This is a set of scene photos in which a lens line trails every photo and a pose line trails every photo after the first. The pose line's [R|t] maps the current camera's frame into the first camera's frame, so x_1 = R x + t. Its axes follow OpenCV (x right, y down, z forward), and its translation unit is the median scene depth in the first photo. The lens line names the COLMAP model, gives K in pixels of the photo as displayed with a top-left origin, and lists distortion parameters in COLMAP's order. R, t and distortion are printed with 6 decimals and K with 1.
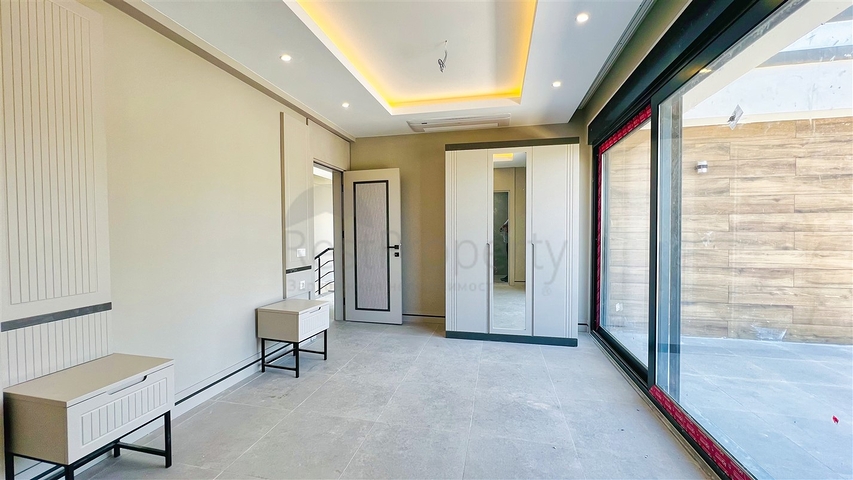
lens RADIAL K [[341.2, 0, 425.1], [0, 341.2, 238.6], [0, 0, 1]] dist [-0.001083, 0.000260]
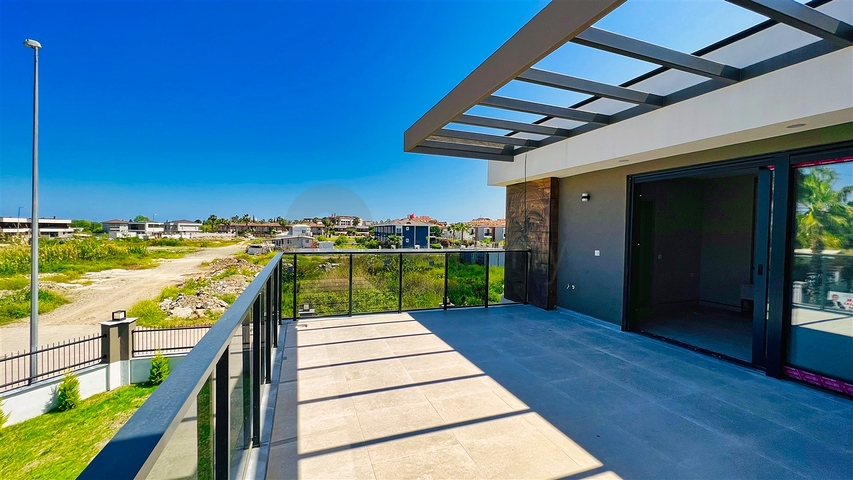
lens RADIAL K [[341.2, 0, 423.5], [0, 341.2, 240.6], [0, 0, 1]] dist [-0.001083, 0.000260]
pose [[-0.841026, 0.007595, -0.540941, 1.769478], [-0.025208, 0.998265, 0.053208, -0.081154], [0.540407, 0.058385, -0.839376, 0.890276]]
